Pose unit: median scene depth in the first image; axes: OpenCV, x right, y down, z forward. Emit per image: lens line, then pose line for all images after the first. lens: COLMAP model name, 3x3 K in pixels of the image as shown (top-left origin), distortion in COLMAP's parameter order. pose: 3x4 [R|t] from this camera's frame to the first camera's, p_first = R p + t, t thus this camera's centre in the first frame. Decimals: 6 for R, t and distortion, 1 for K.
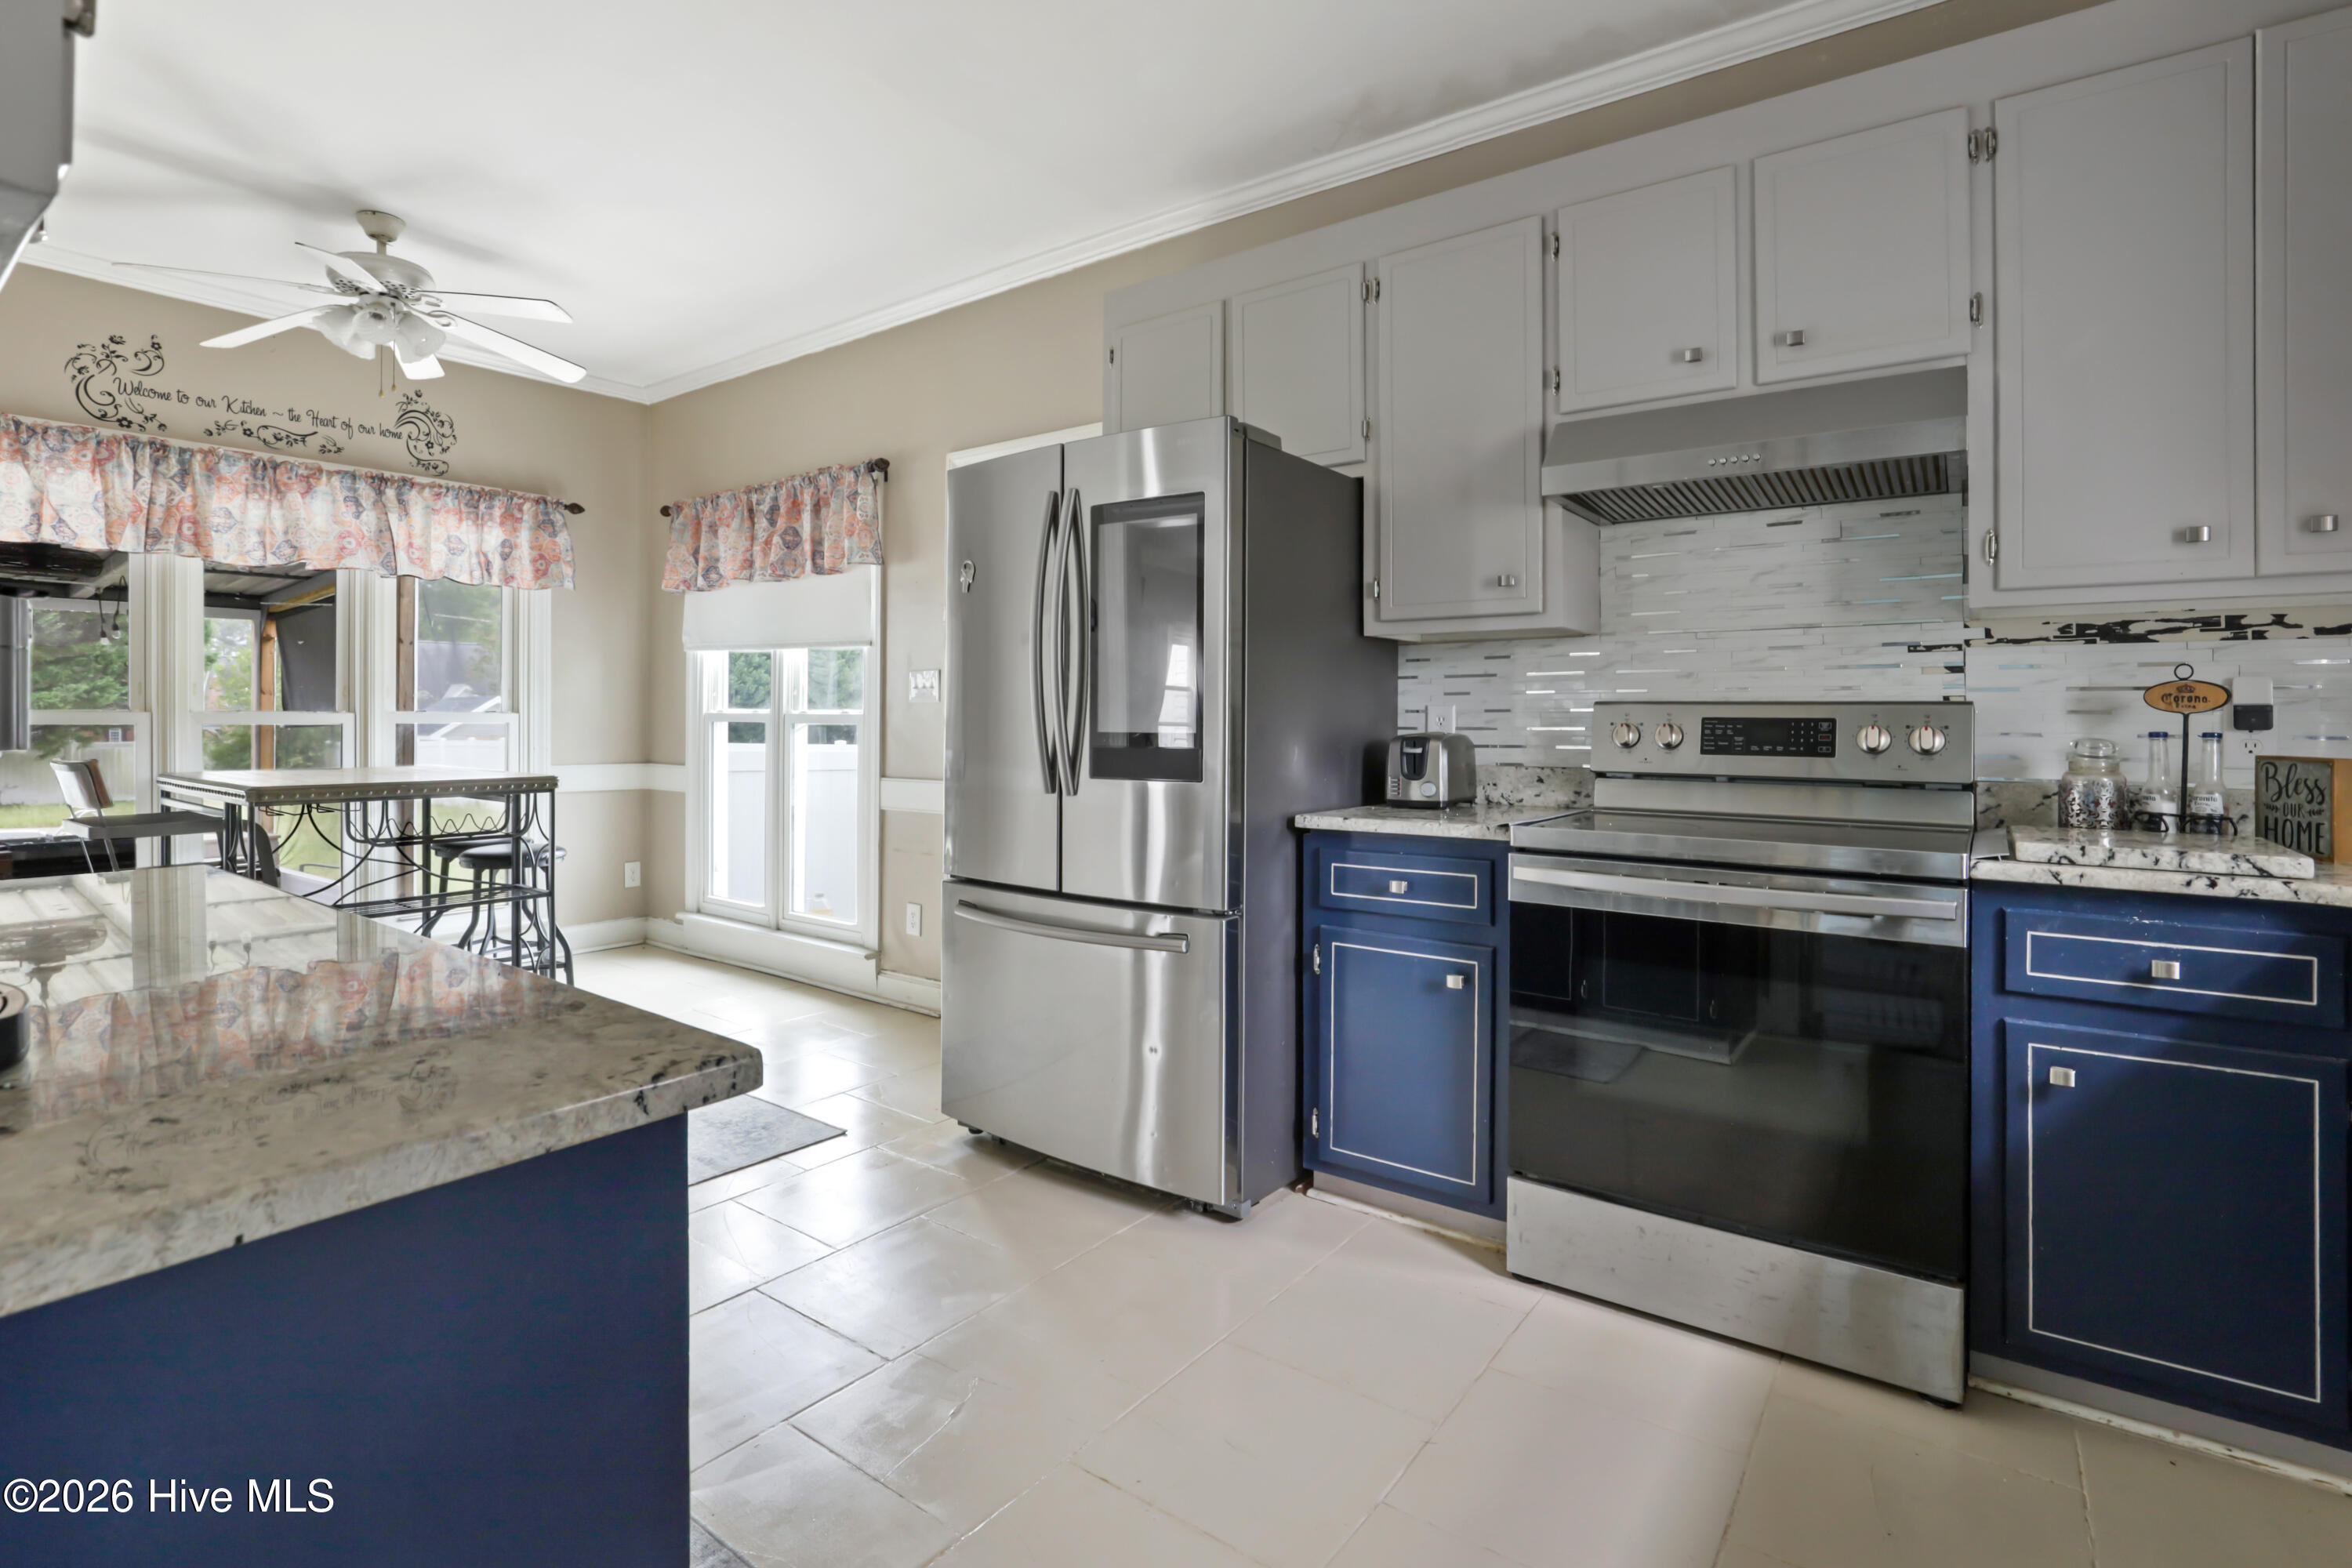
lens RADIAL K [[1113.4, 0, 1182.5], [0, 1113.4, 733.2], [0, 0, 1]] dist [-0.002652, -0.000671]
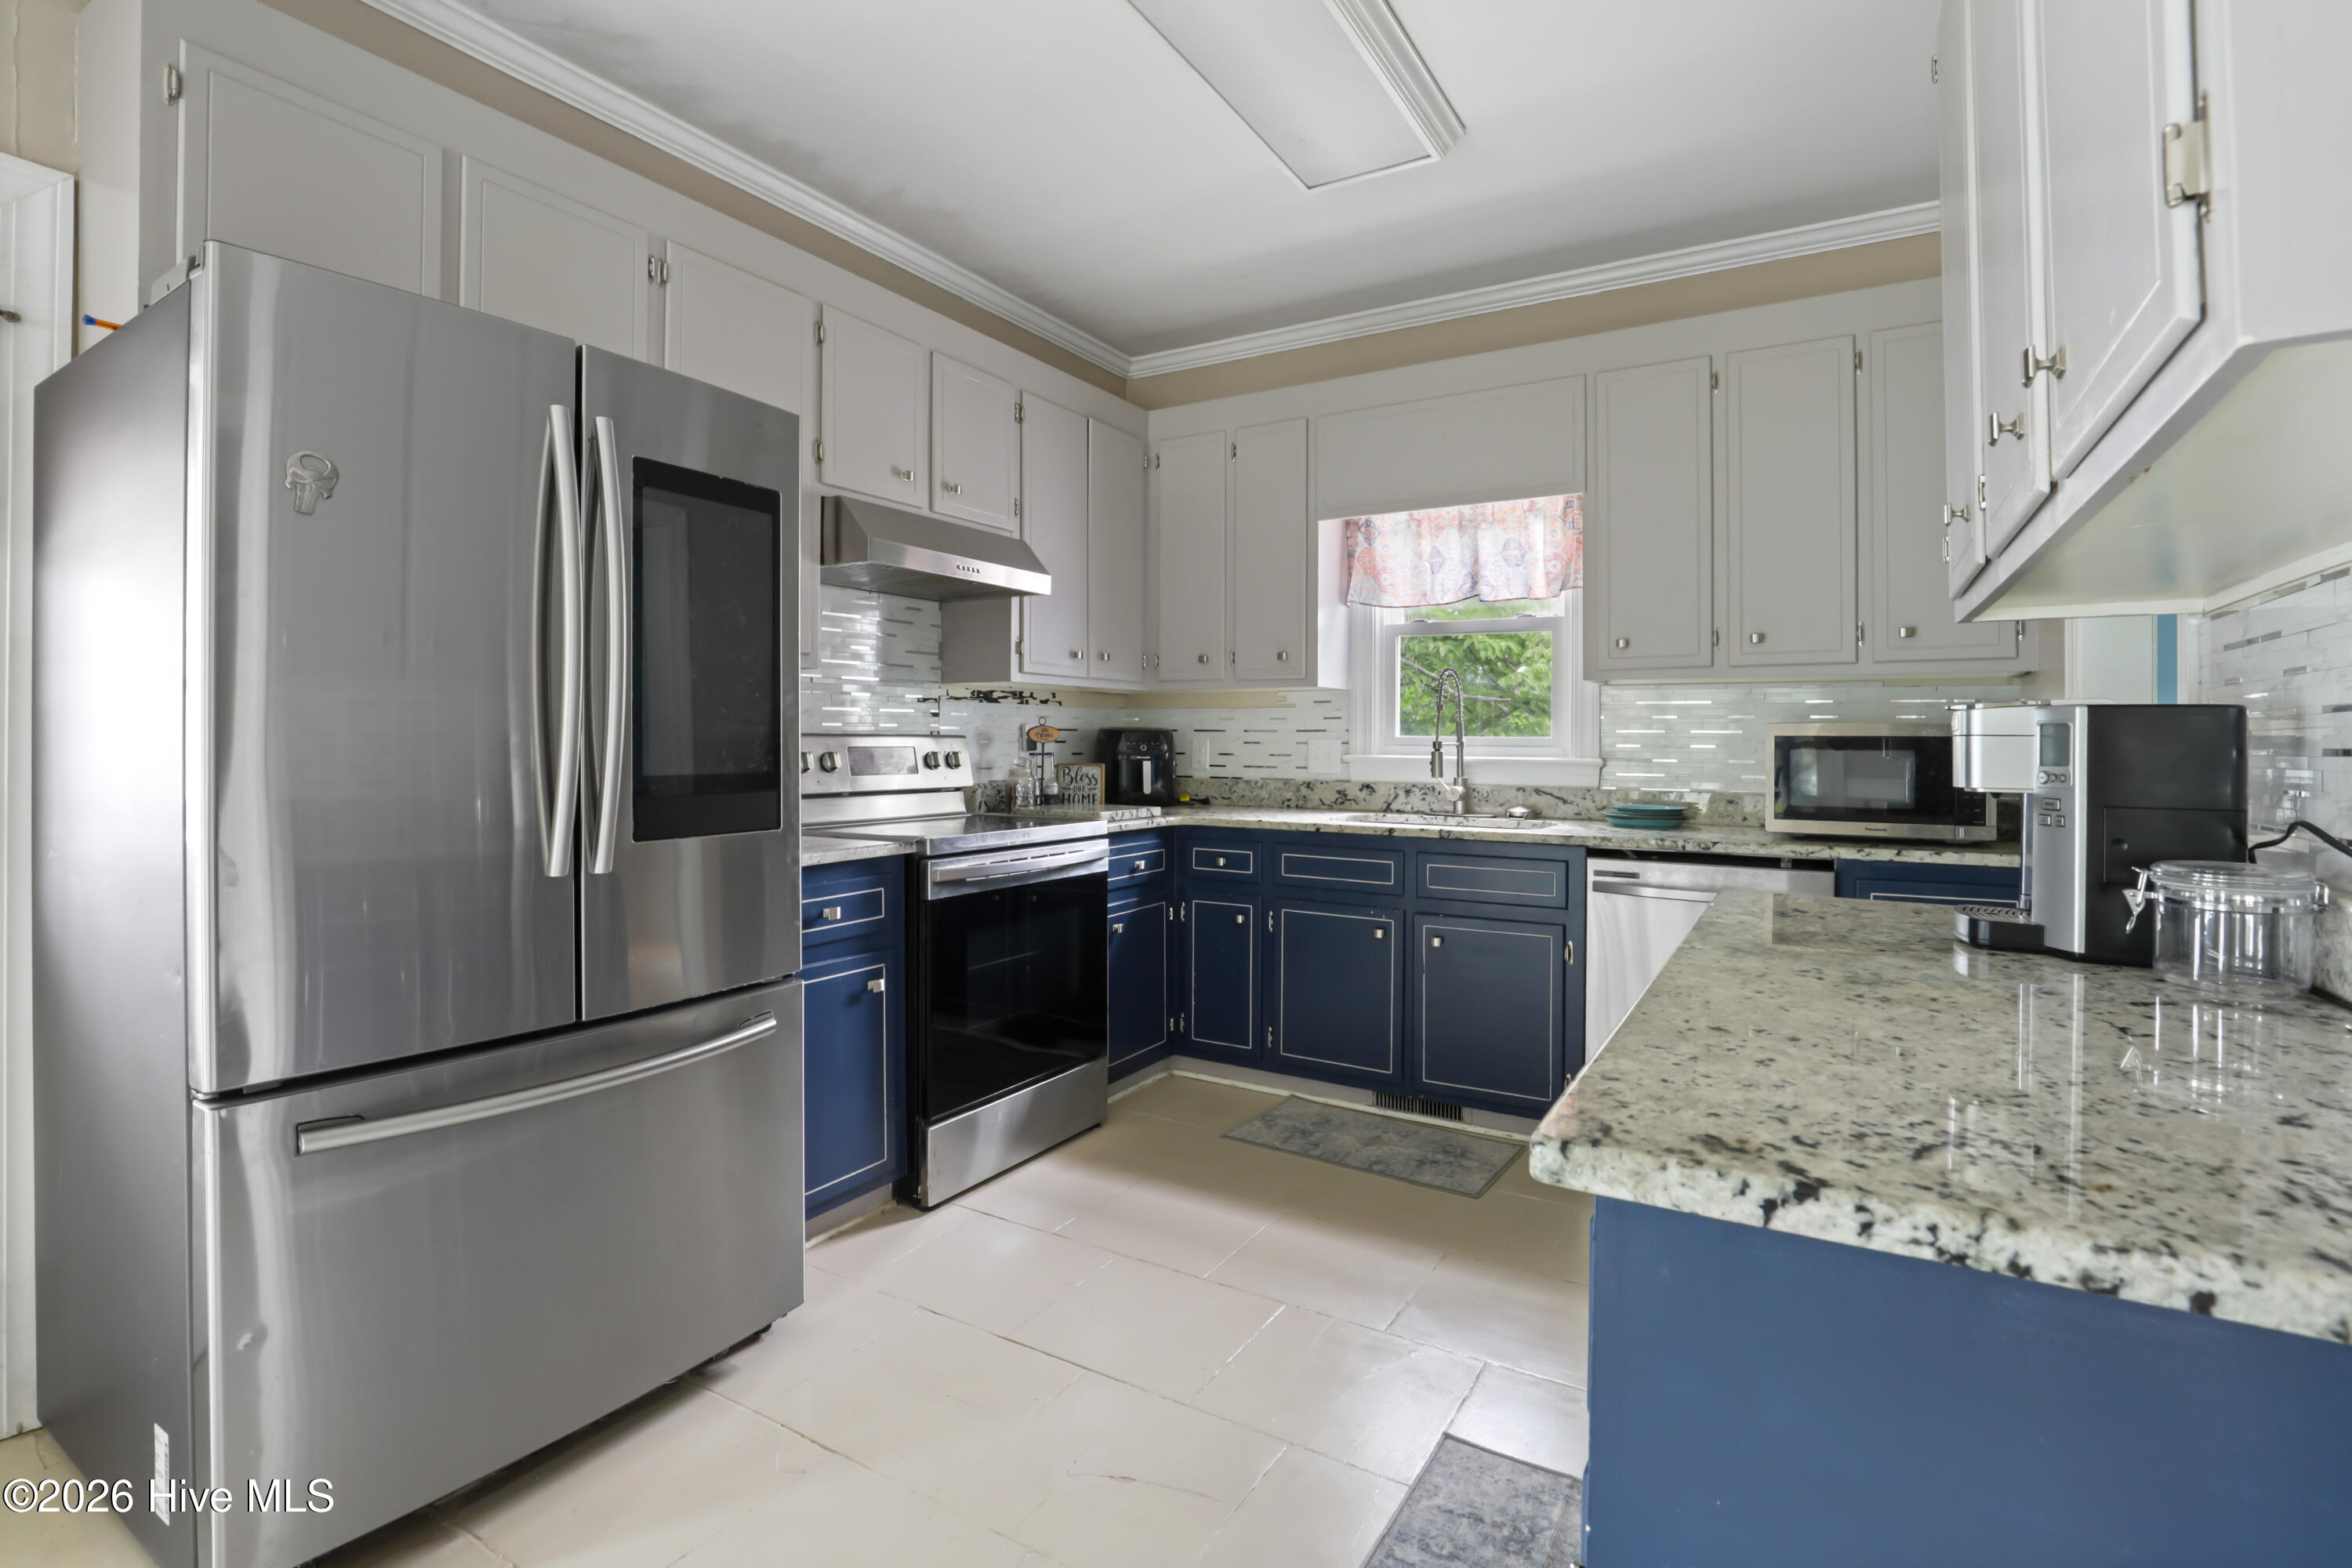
lens RADIAL K [[1113.4, 0, 1182.5], [0, 1113.4, 733.2], [0, 0, 1]] dist [-0.002652, -0.000671]
pose [[-0.073460, 0.000993, 0.997298, -1.000506], [0.012426, 0.999923, -0.000081, -0.030382], [-0.997221, 0.012386, -0.073467, 0.863976]]
